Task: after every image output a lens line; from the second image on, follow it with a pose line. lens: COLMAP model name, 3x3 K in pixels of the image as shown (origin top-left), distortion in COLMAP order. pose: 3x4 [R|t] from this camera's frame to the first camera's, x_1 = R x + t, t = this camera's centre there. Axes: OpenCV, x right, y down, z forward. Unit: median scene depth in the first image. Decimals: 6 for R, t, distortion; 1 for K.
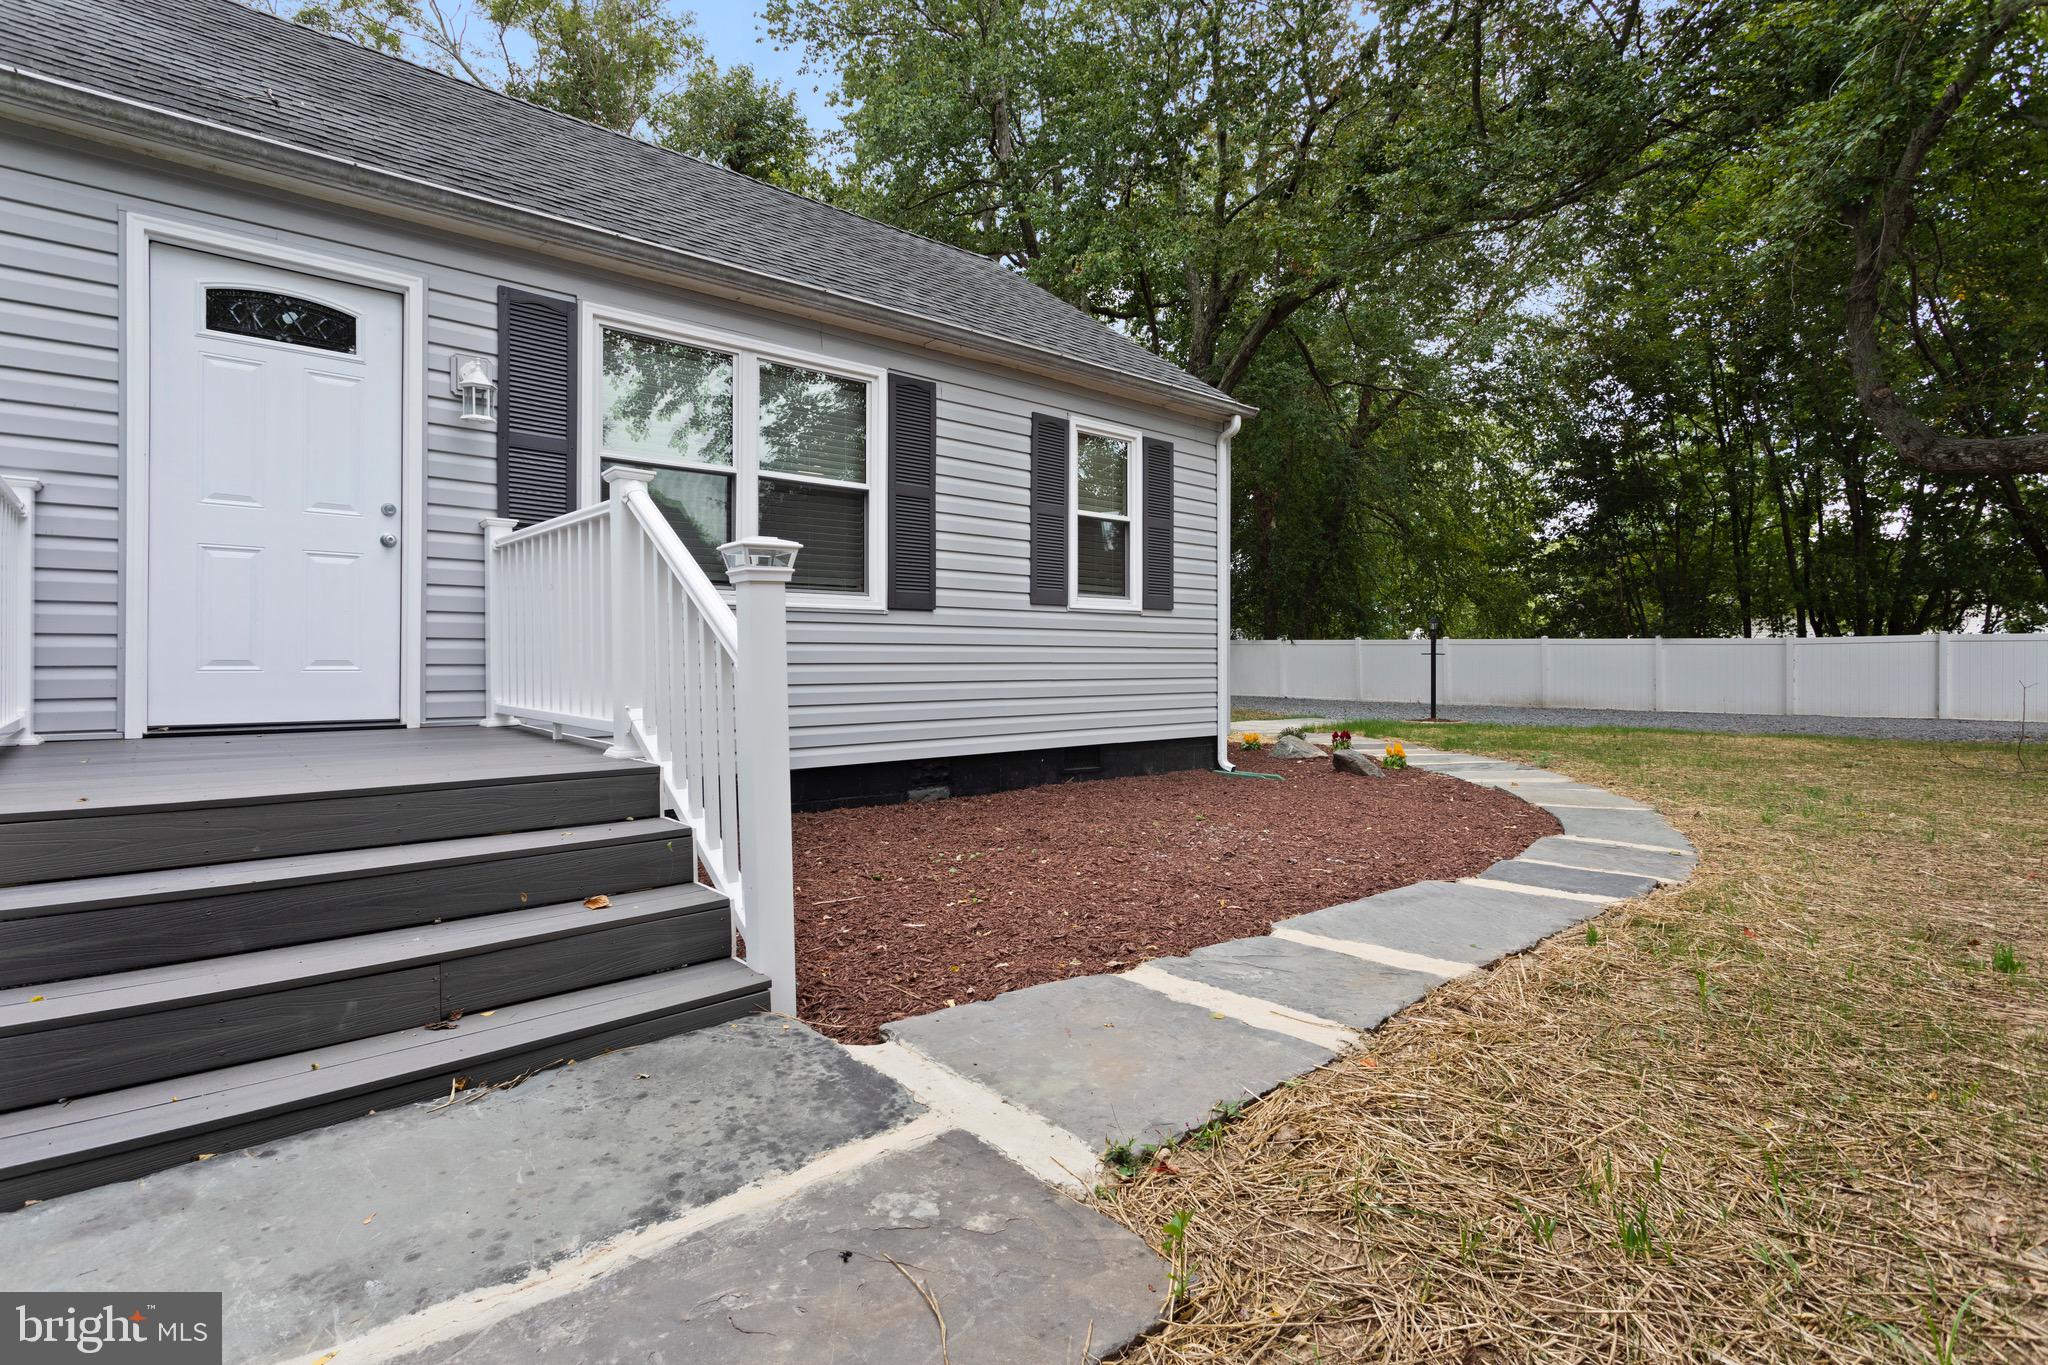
lens RADIAL K [[982.3, 0, 1016.4], [0, 982.3, 656.5], [0, 0, 1]] dist [-0.003162, 0.006341]
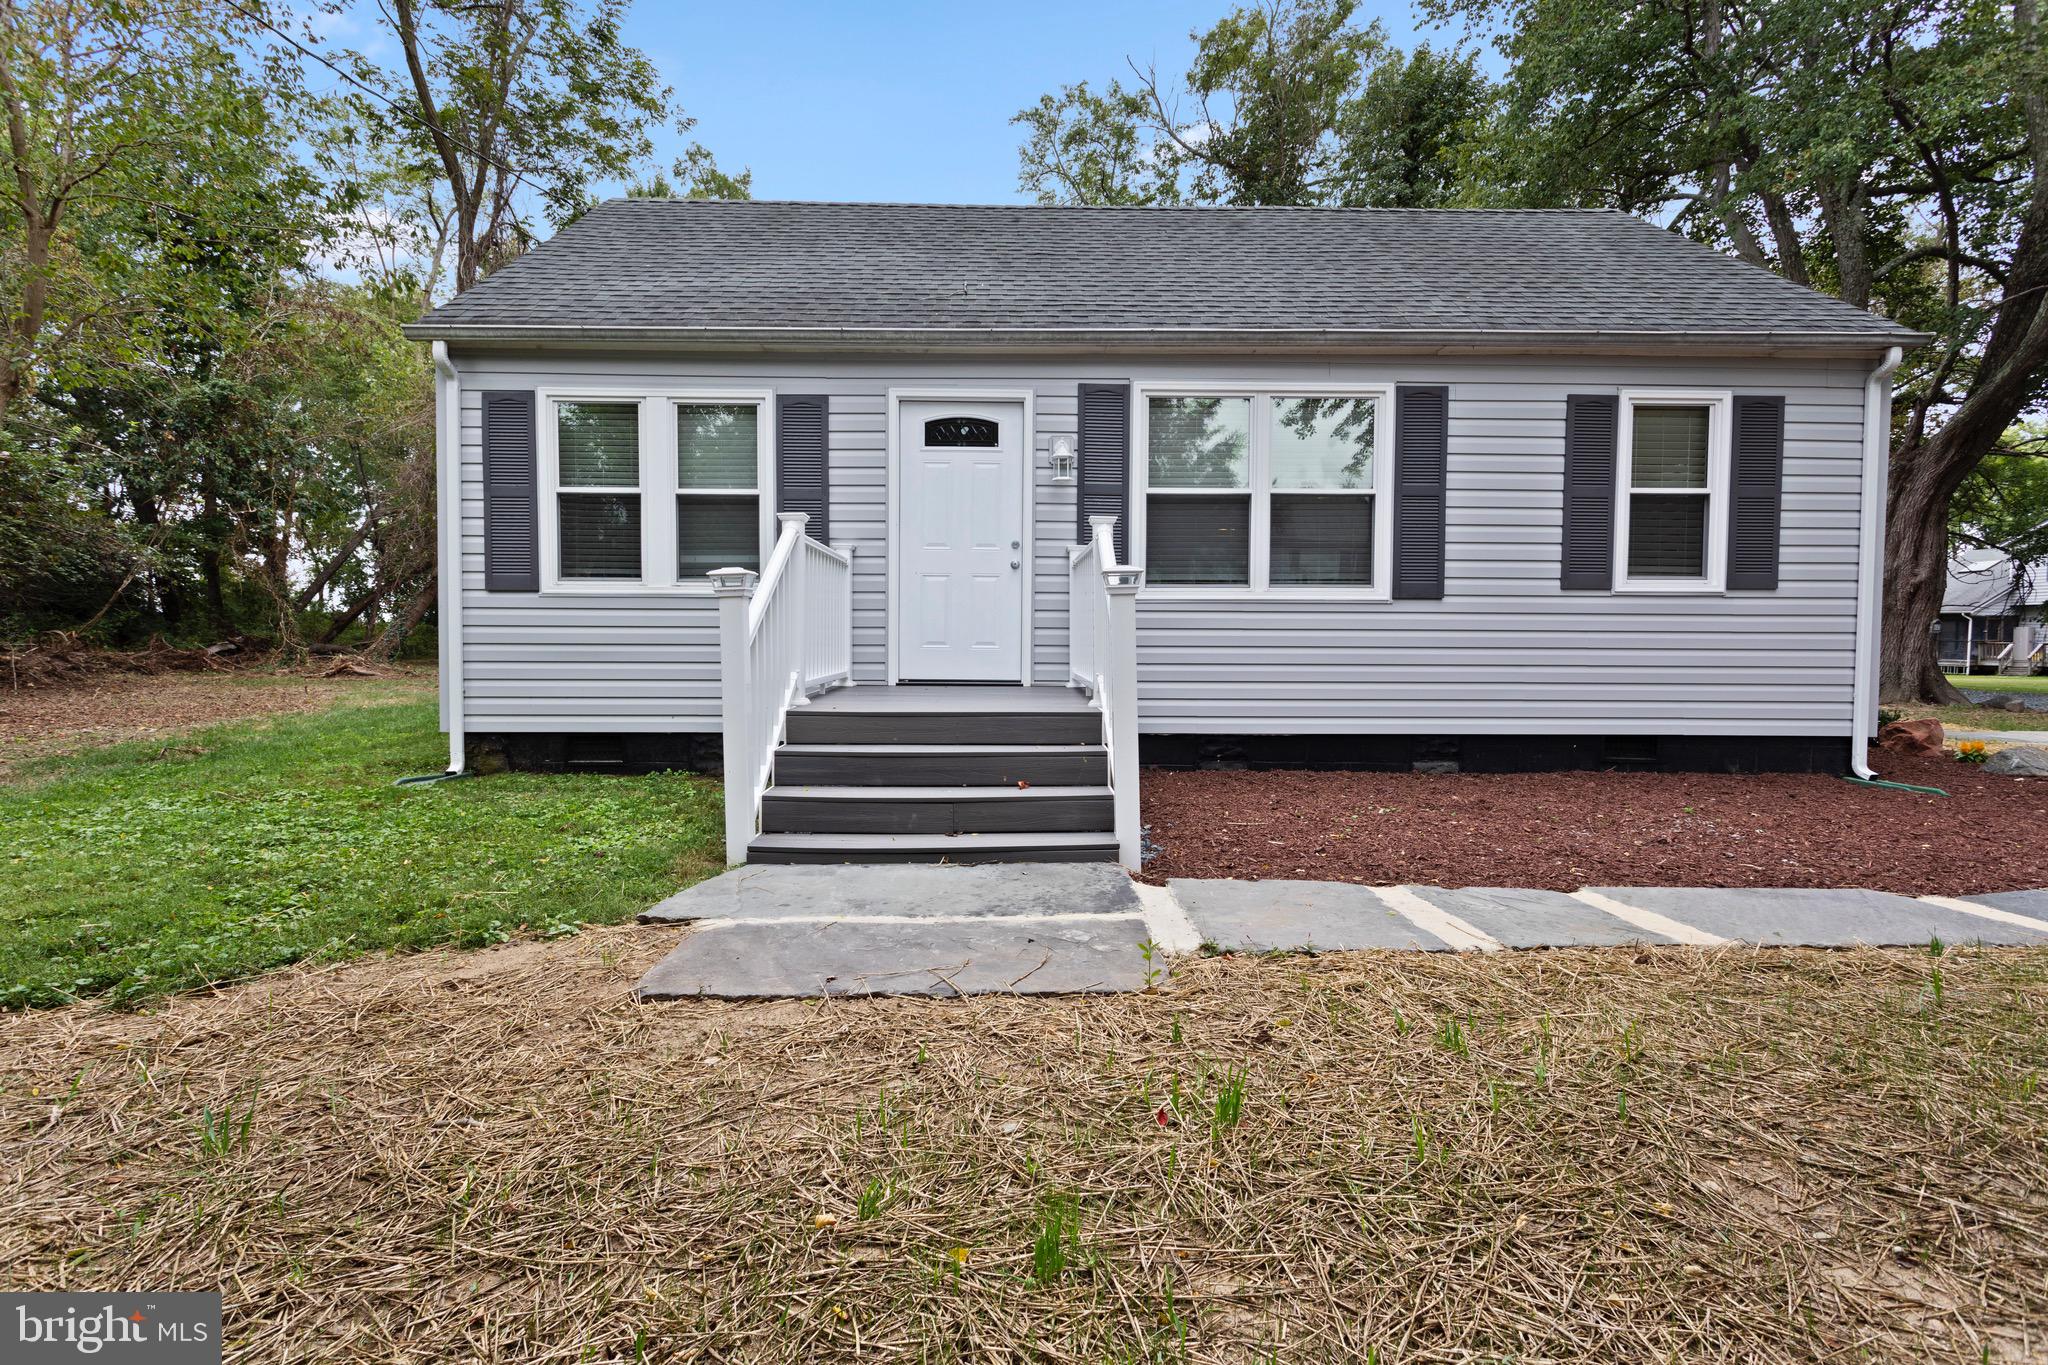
lens RADIAL K [[968.3, 0, 1024.0], [0, 968.3, 682.5], [0, 0, 1]] dist [-0.001370, 0.000533]
pose [[0.768233, 0.031128, -0.639413, 0.240693], [-0.003014, 0.998982, 0.045010, -0.001012], [0.640163, -0.032651, 0.767545, -0.114829]]
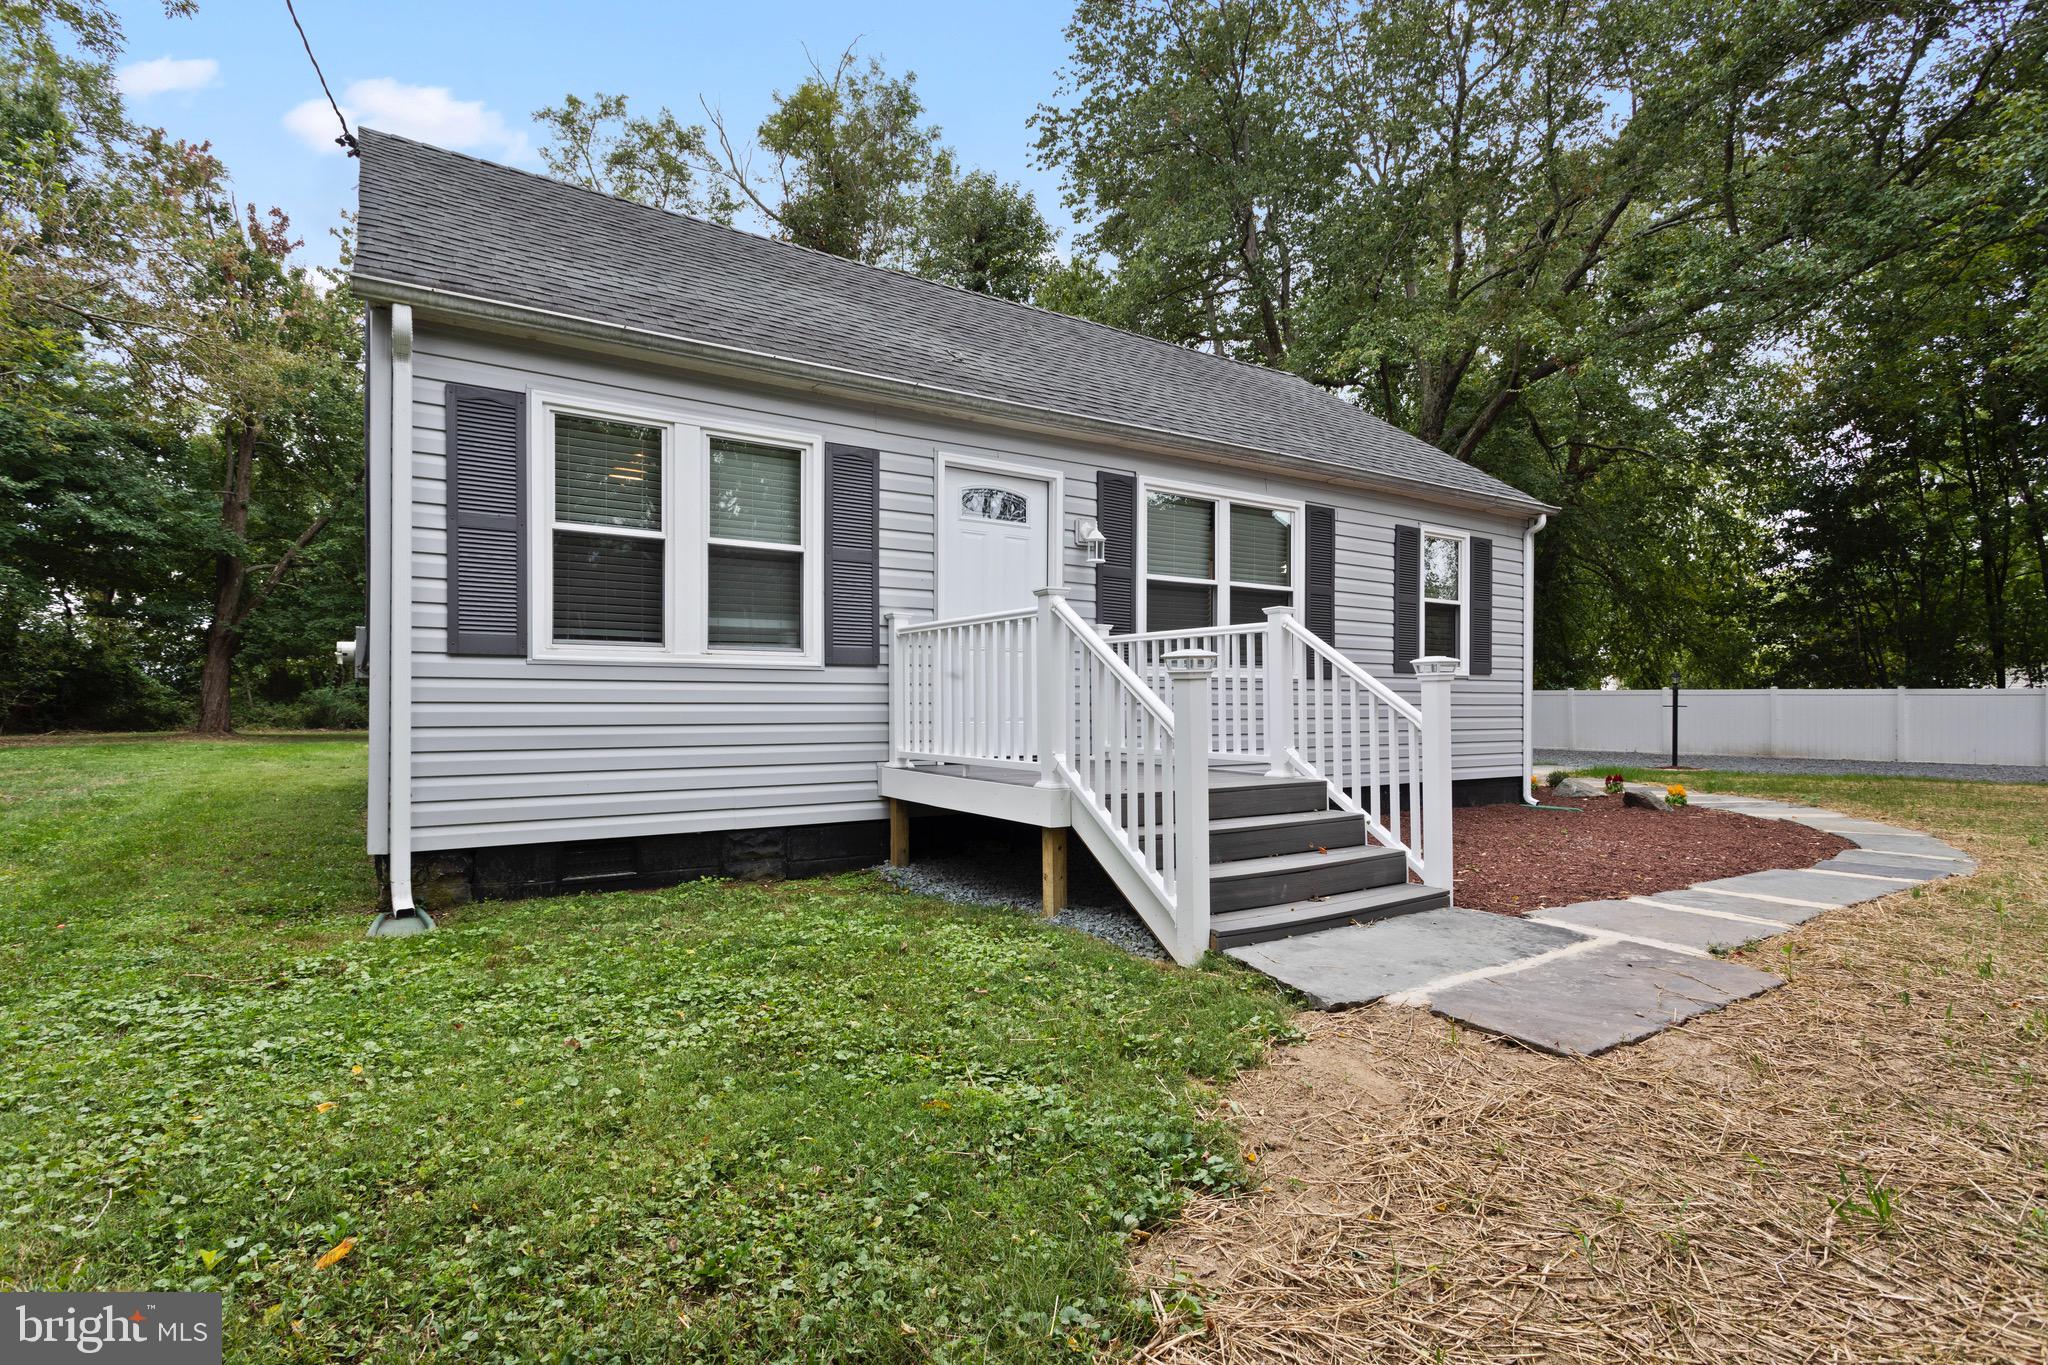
lens RADIAL K [[985.9, 0, 1030.0], [0, 985.9, 714.9], [0, 0, 1]] dist [-0.000372, 0.000767]
pose [[0.991000, 0.001154, -0.133858, -0.304958], [0.000289, 0.999942, 0.010760, -0.011794], [0.133863, -0.010702, 0.990942, -0.378964]]
